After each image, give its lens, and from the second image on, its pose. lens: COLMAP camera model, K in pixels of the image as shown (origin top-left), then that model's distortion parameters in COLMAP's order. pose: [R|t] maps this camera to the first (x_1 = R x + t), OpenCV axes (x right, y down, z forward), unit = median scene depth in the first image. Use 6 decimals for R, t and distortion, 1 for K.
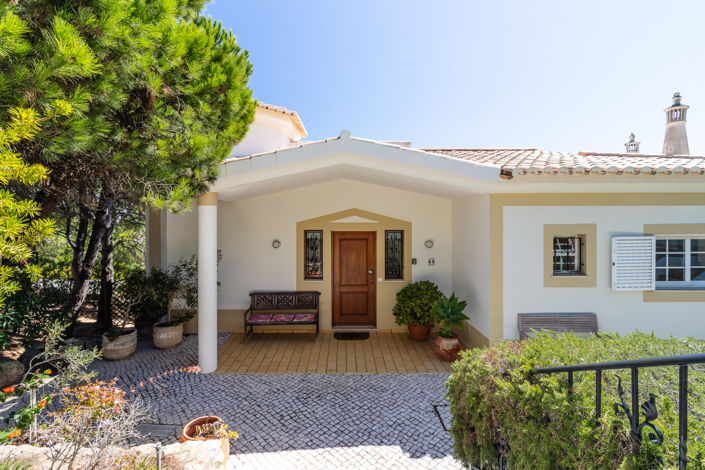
lens RADIAL K [[325.0, 0, 349.7], [0, 325.0, 228.9], [0, 0, 1]] dist [0.007797, -0.003472]
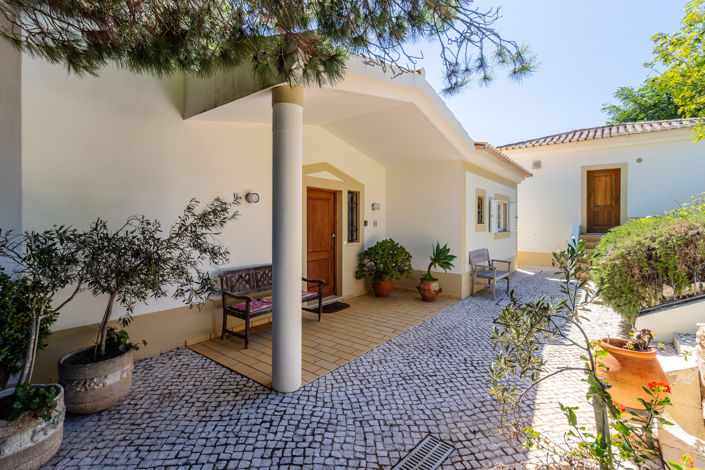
lens RADIAL K [[325.0, 0, 354.7], [0, 325.0, 222.0], [0, 0, 1]] dist [0.007797, -0.003472]
pose [[0.612532, 0.007024, 0.790415, -0.628218], [0.009487, 0.999823, -0.016237, 0.112190], [-0.790389, 0.017445, 0.612357, 0.405728]]
